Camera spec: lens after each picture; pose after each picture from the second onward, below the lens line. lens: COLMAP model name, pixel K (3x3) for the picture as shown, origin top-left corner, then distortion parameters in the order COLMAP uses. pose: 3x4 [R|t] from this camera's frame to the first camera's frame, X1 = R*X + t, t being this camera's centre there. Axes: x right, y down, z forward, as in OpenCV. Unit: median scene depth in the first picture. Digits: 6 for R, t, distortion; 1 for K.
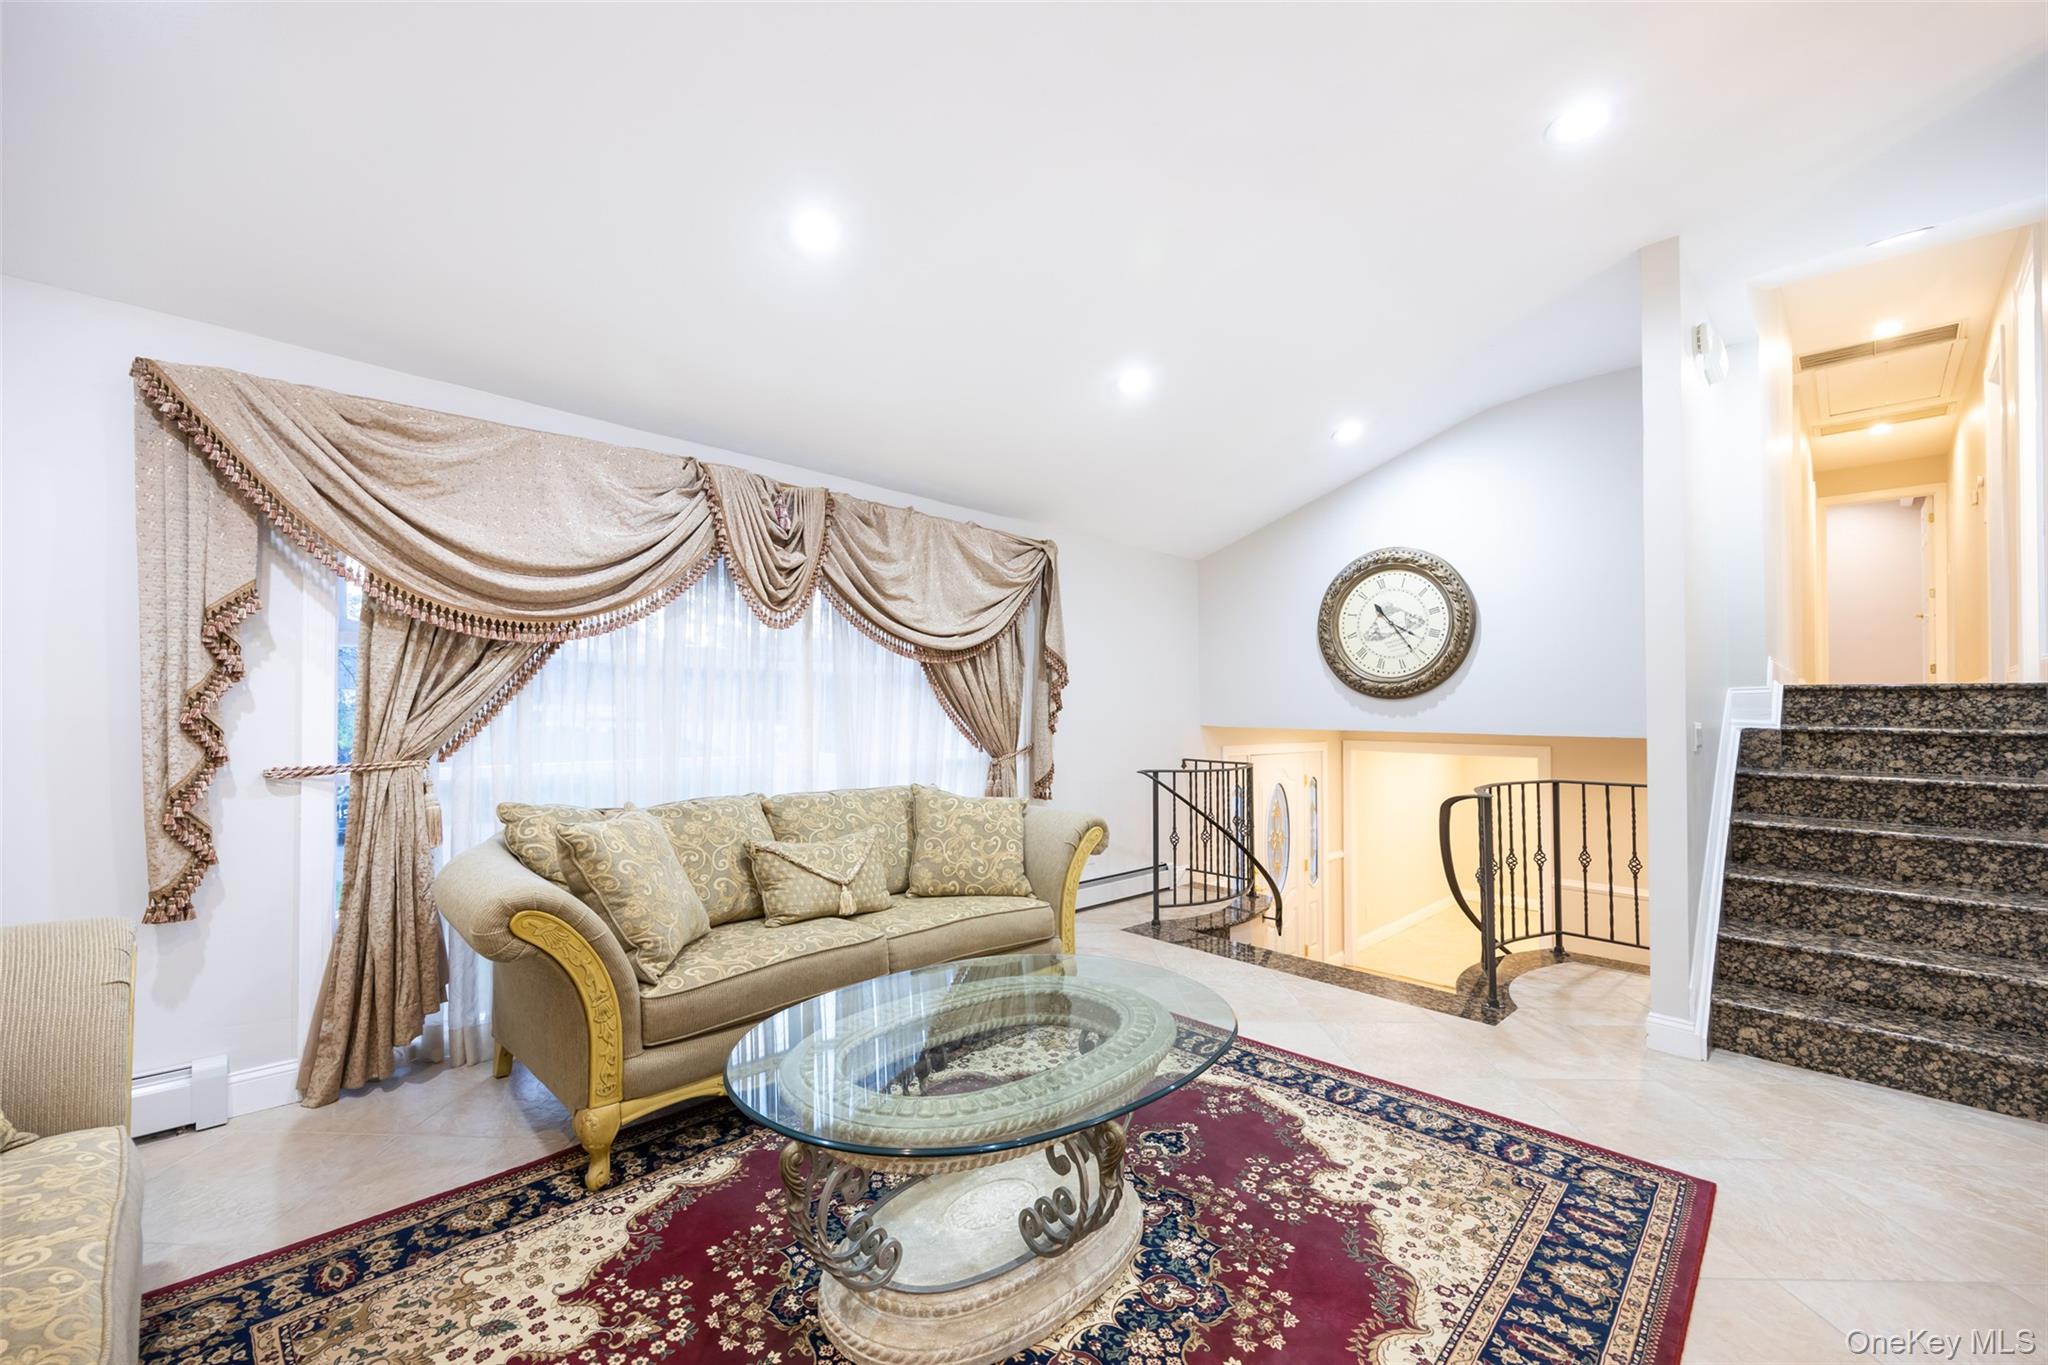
lens RADIAL K [[823.1, 0, 1021.0], [0, 823.1, 690.1], [0, 0, 1]] dist [-0.001324, 0.000100]
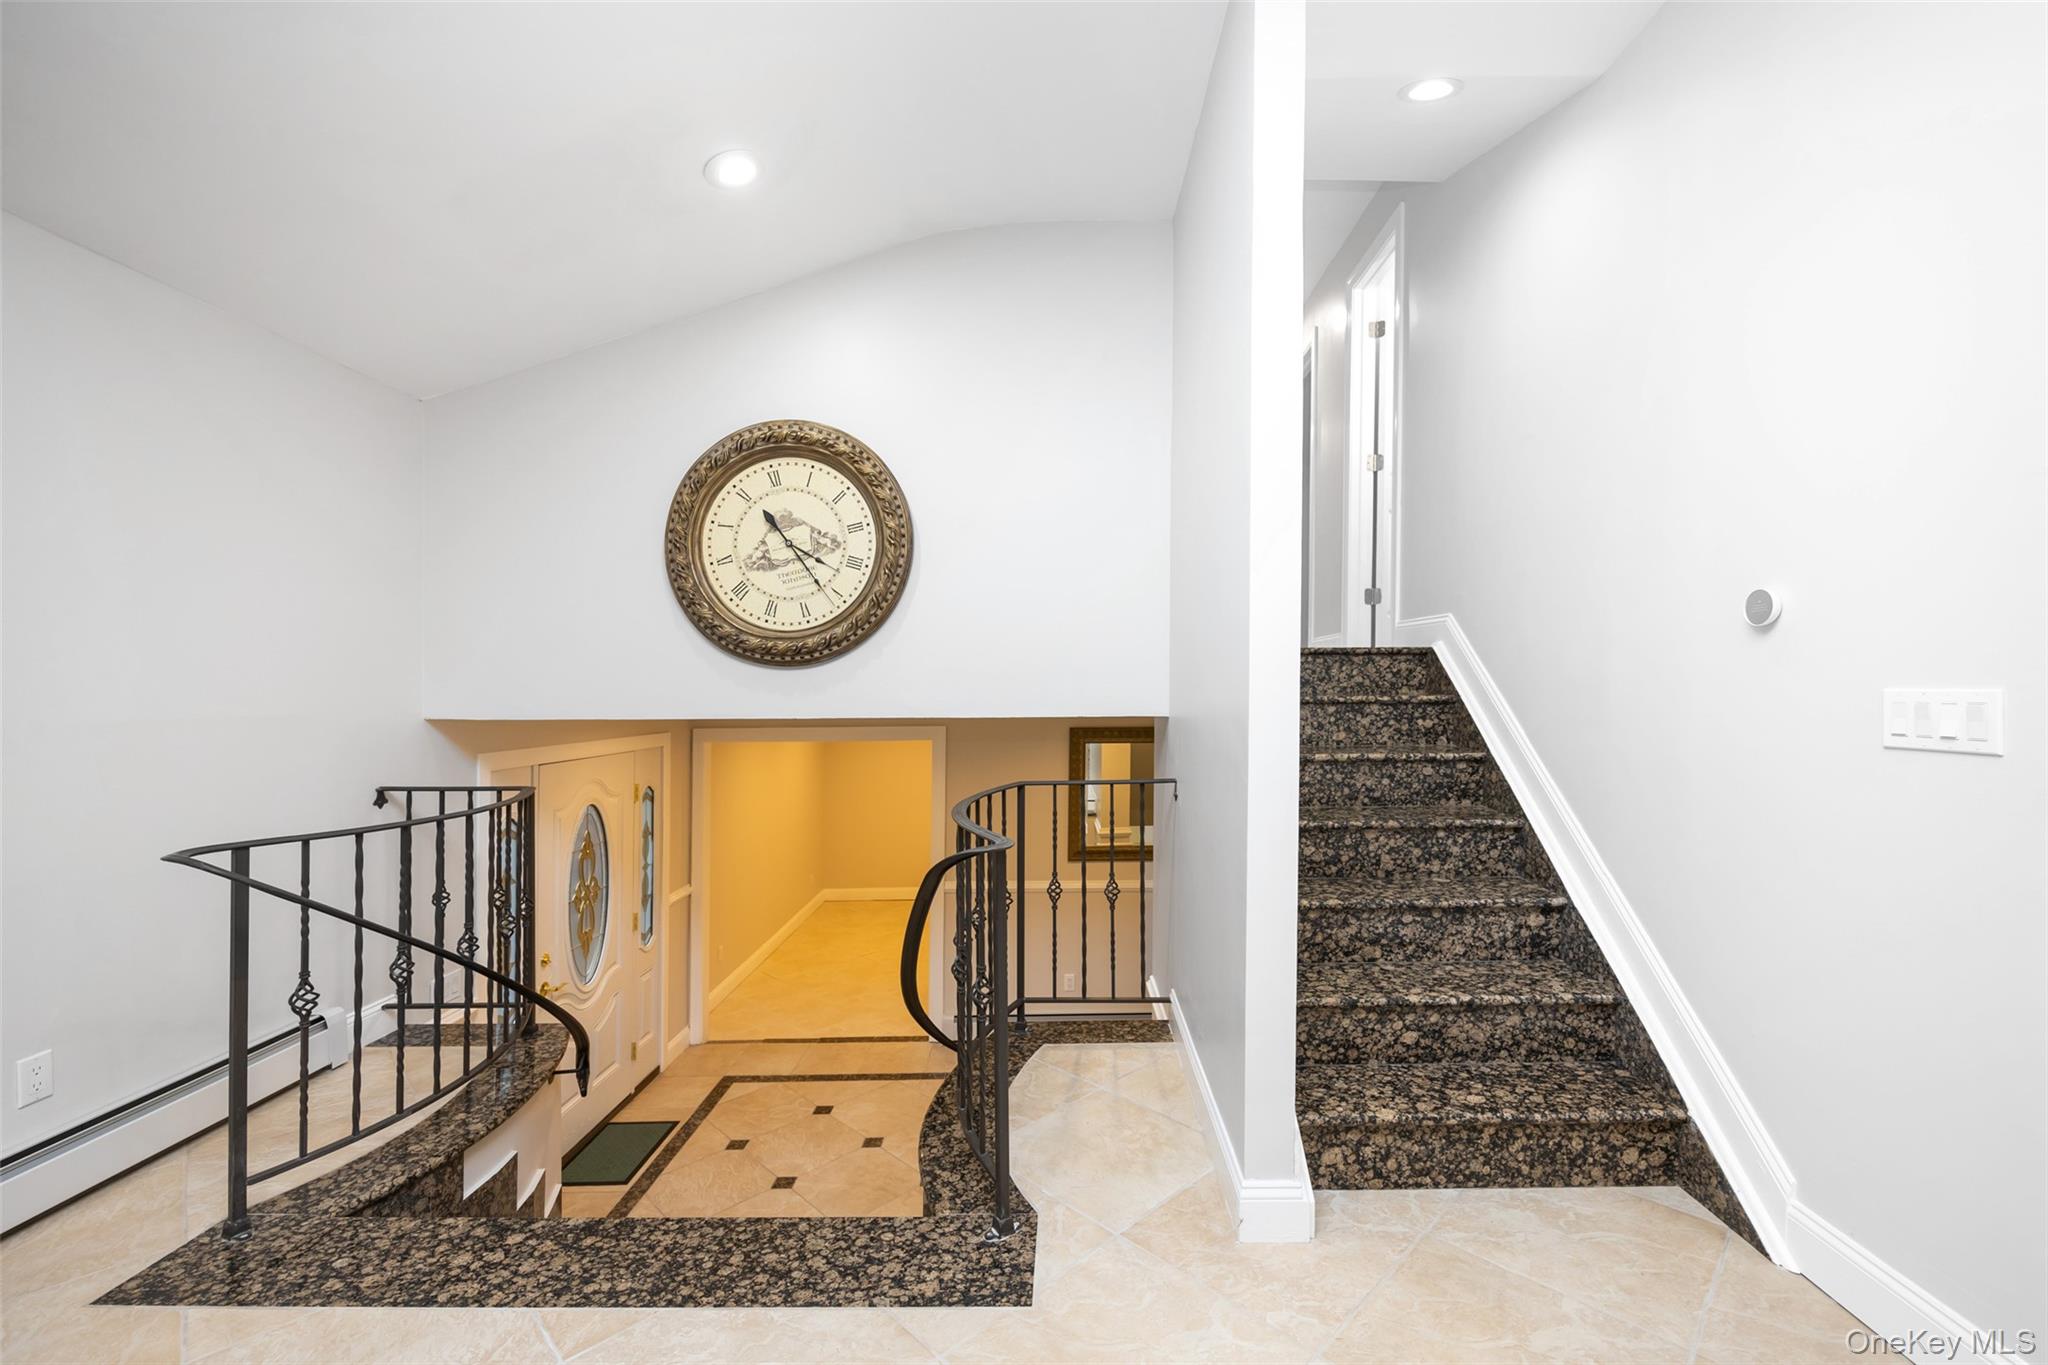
lens RADIAL K [[873.8, 0, 1071.5], [0, 873.8, 639.8], [0, 0, 1]] dist [-0.001000, -0.000001]
pose [[0.698680, 0.023599, 0.715045, 0.197459], [-0.002530, 0.999531, -0.030516, 0.016407], [-0.715430, 0.019512, 0.698412, 0.591942]]
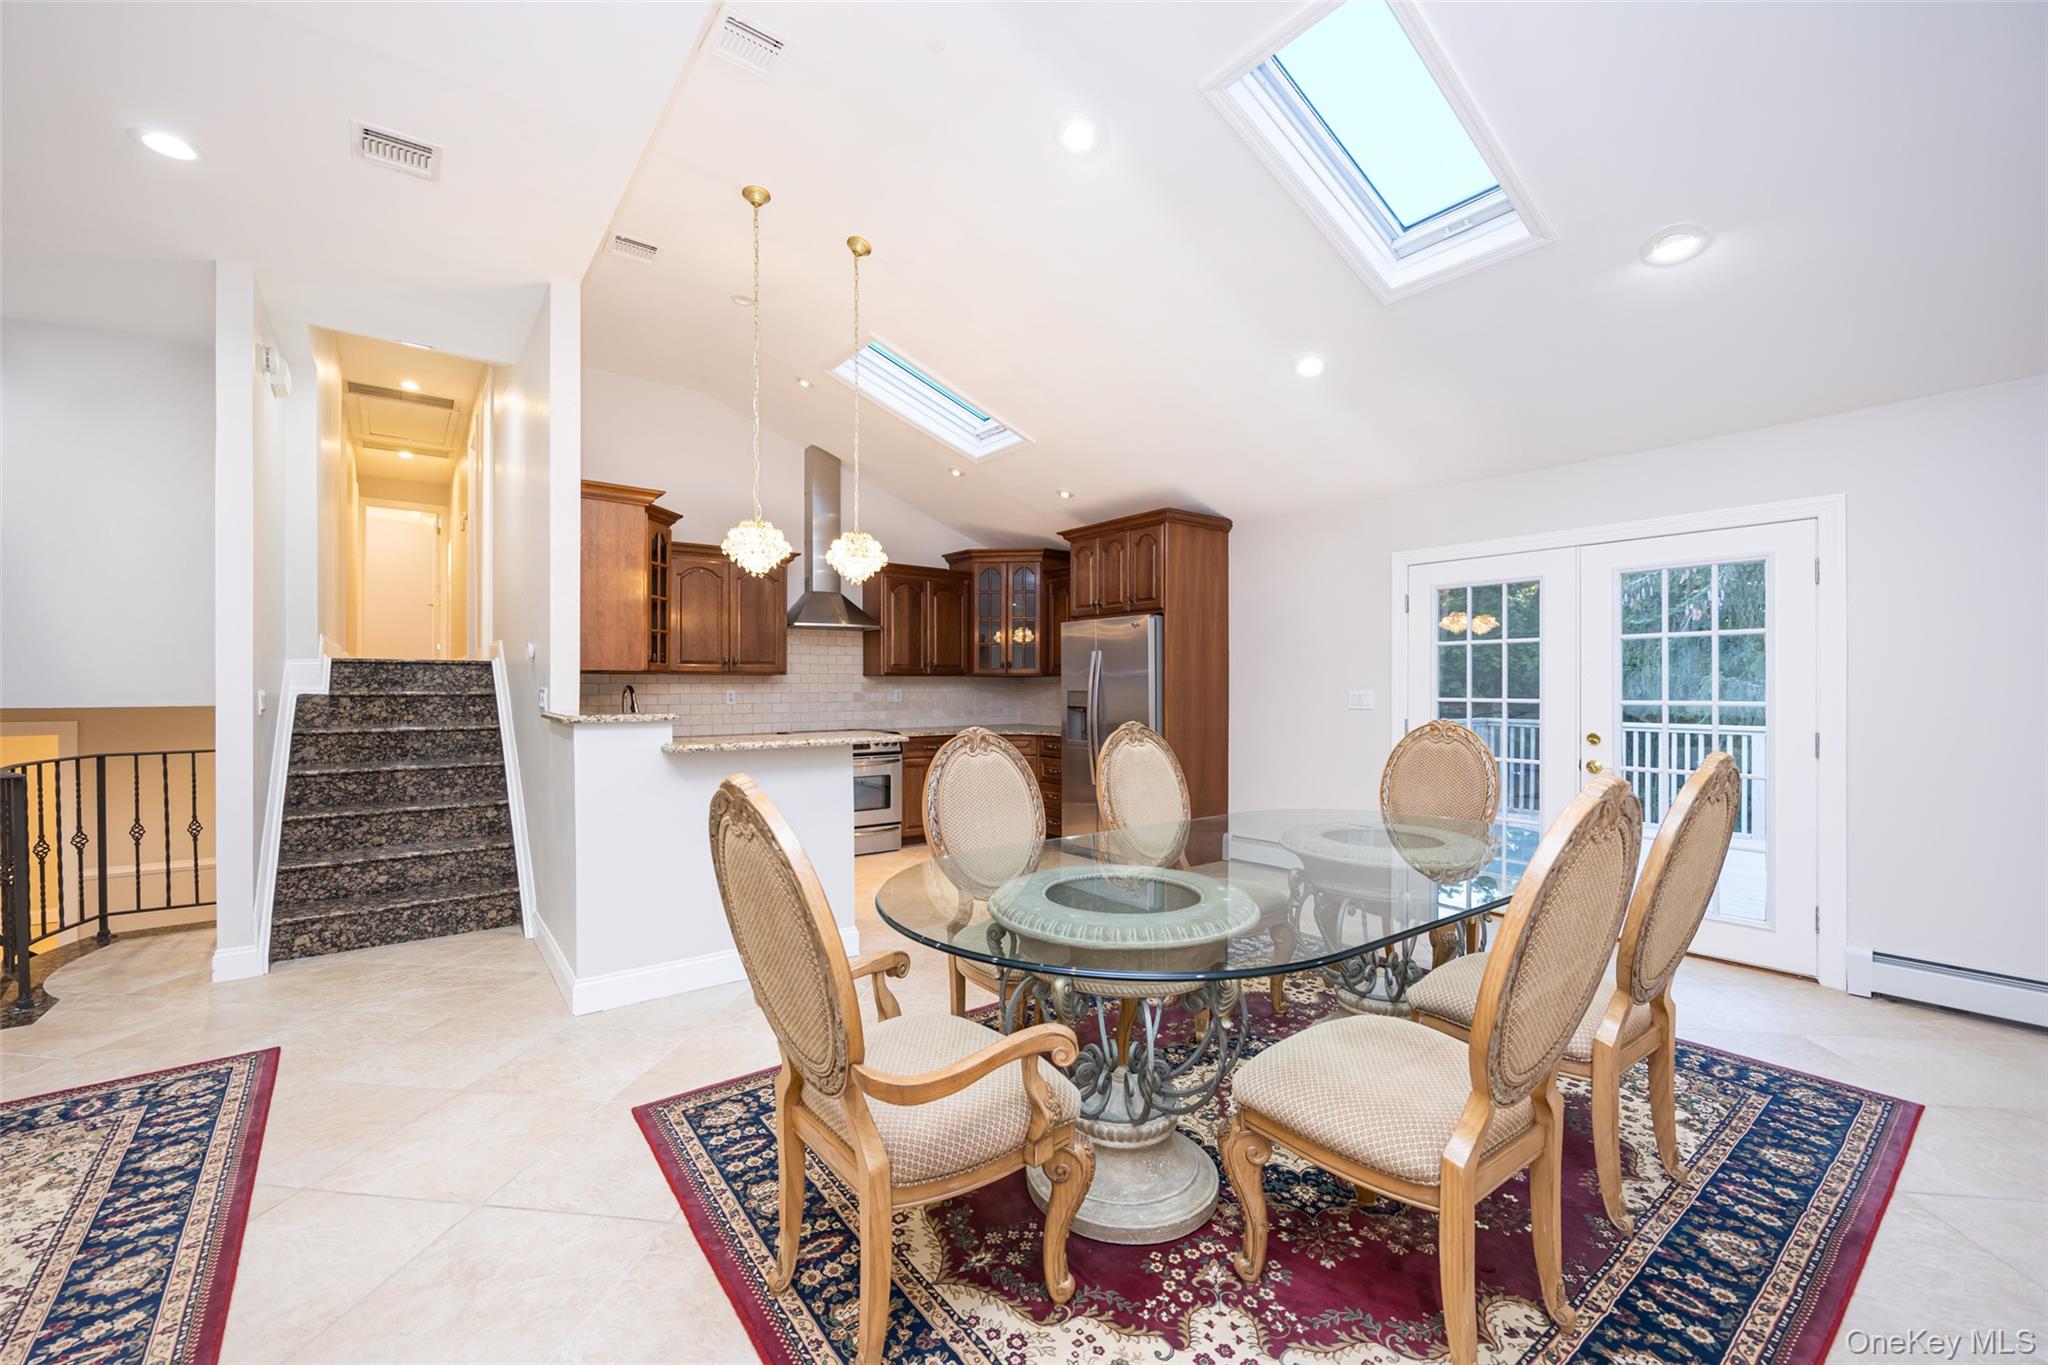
lens RADIAL K [[822.4, 0, 1010.5], [0, 822.4, 681.5], [0, 0, 1]] dist [-0.003647, -0.000627]
pose [[0.128523, -0.007625, 0.991677, -0.183326], [-0.021671, 0.999710, 0.010496, -0.007571], [-0.991470, -0.022839, 0.128321, -0.190681]]
